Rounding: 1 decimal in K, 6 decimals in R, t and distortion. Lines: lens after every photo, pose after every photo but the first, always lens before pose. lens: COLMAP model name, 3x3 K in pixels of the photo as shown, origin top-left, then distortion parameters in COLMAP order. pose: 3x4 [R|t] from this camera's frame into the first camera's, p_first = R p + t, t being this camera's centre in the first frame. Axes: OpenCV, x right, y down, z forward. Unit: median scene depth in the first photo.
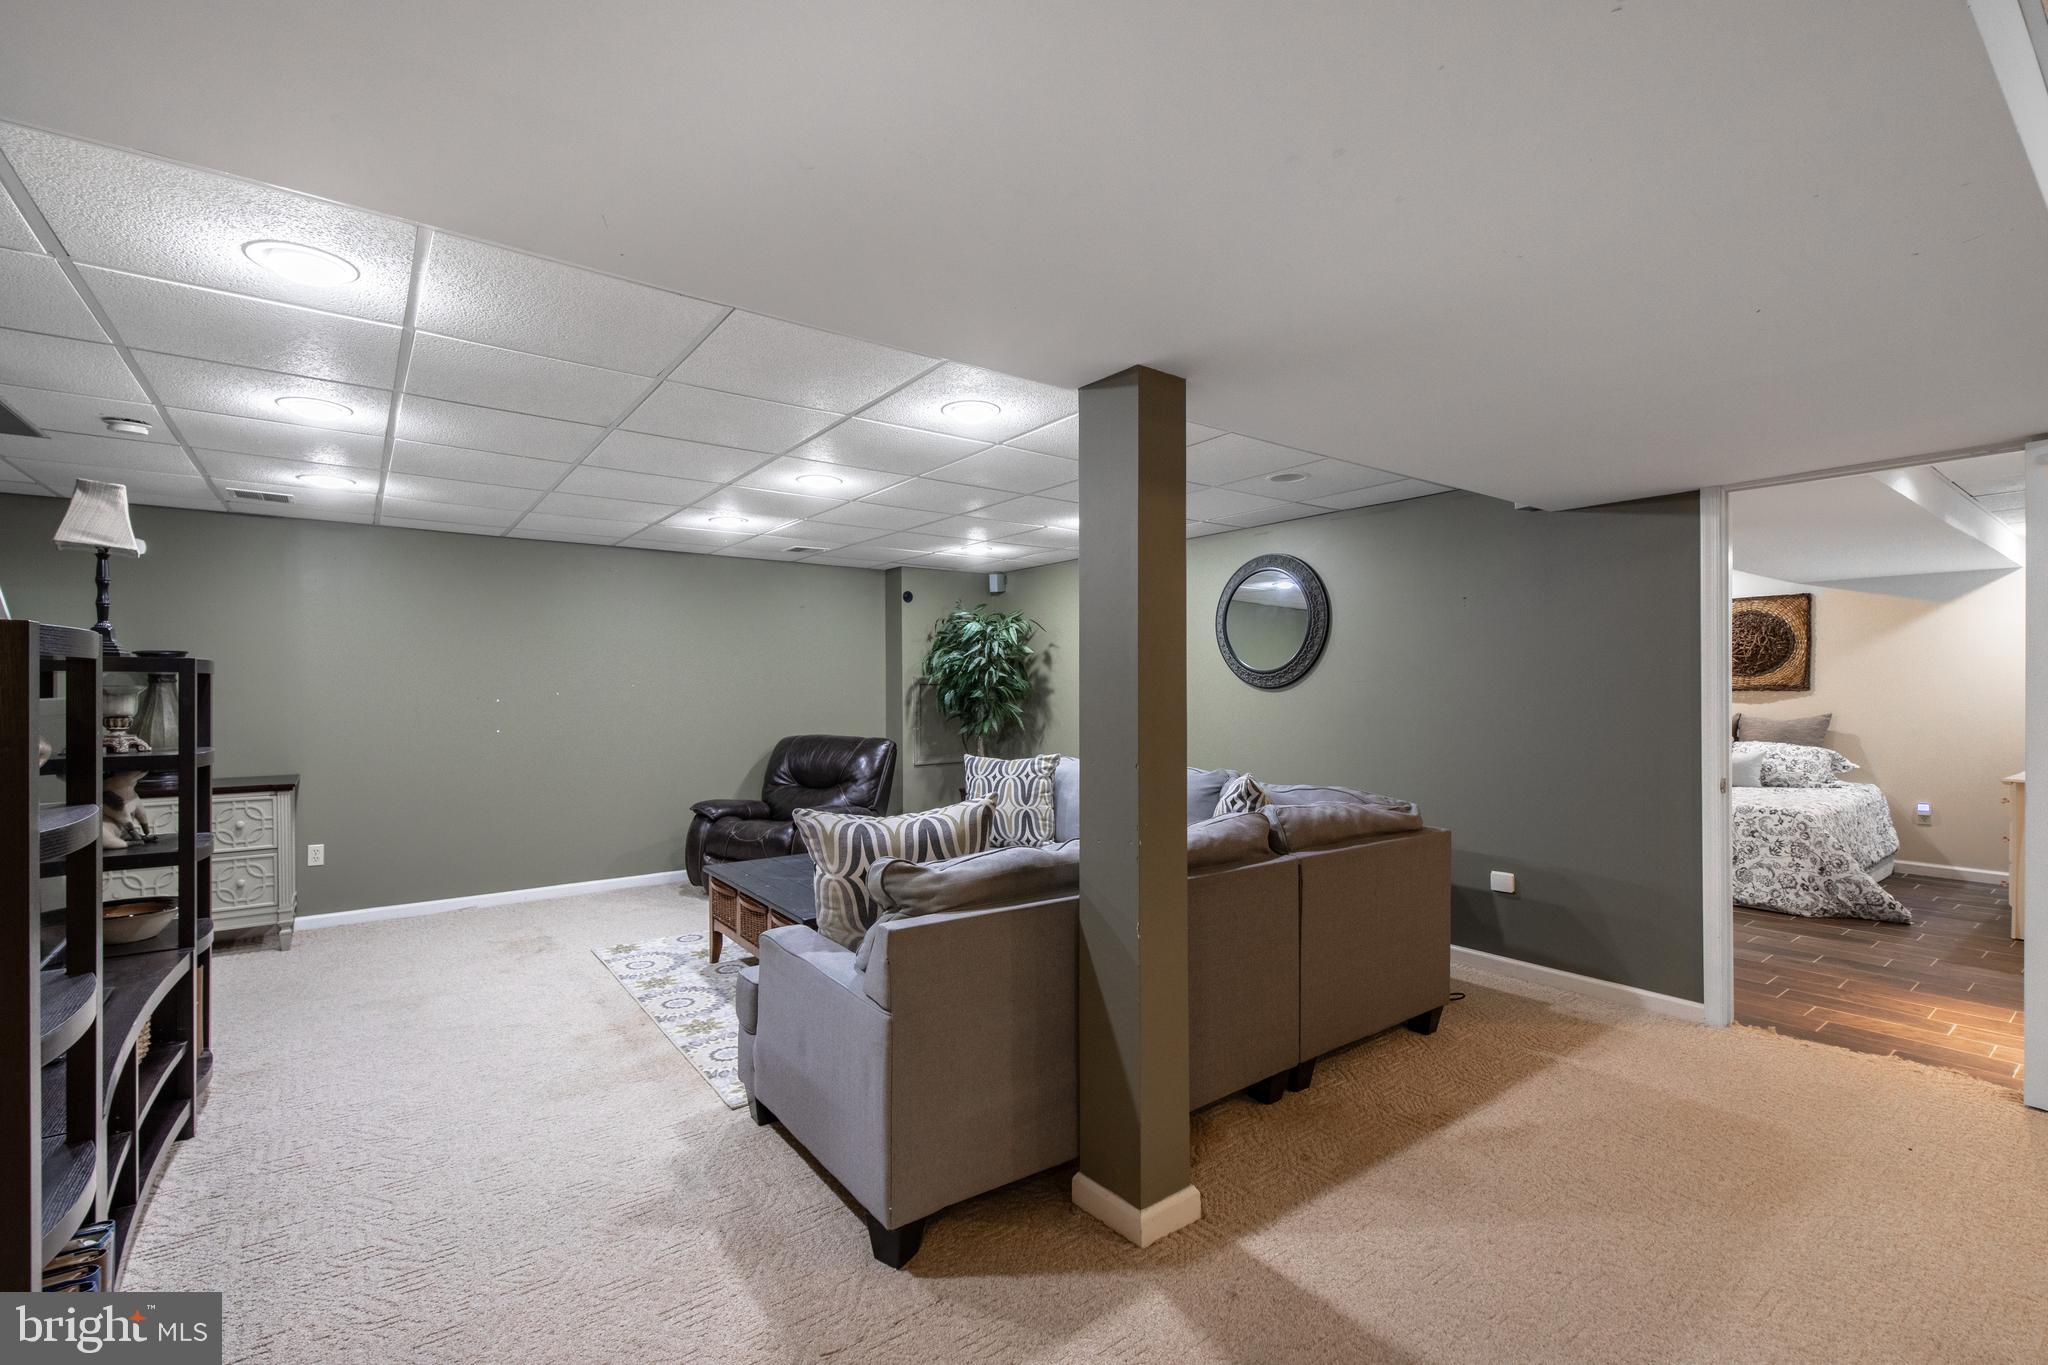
lens RADIAL K [[895.6, 0, 1030.5], [0, 895.6, 681.7], [0, 0, 1]] dist [0.011304, -0.001720]
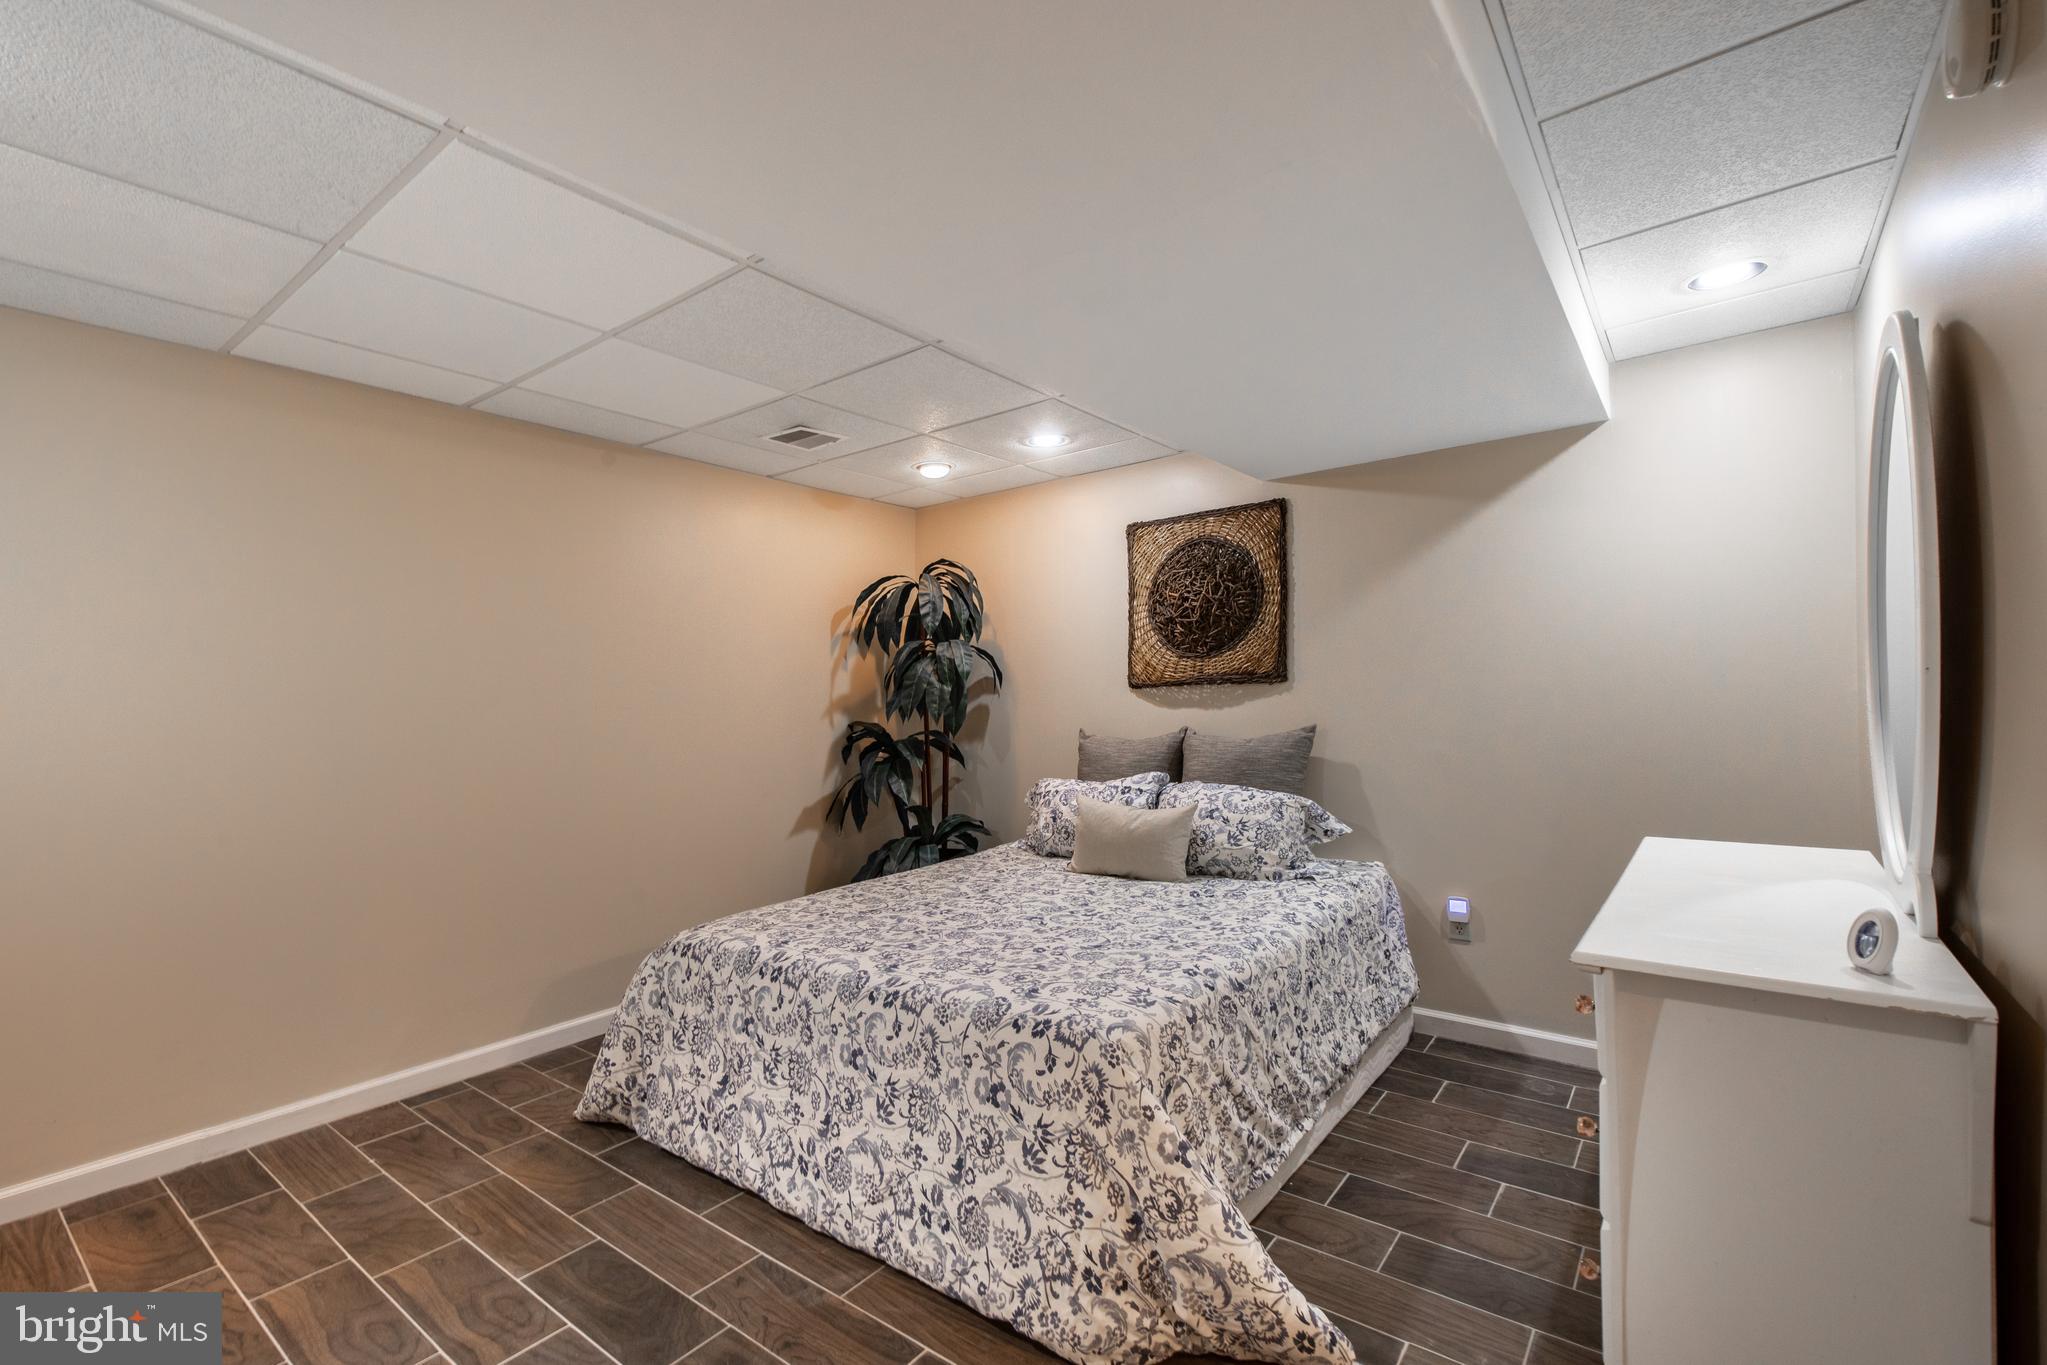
lens RADIAL K [[895.1, 0, 1016.8], [0, 895.1, 693.2], [0, 0, 1]] dist [0.011304, -0.001720]
pose [[0.966411, -0.016785, 0.256454, 0.725095], [0.018131, 0.999831, -0.002886, 0.019230], [-0.256362, 0.007438, 0.966552, 0.670798]]
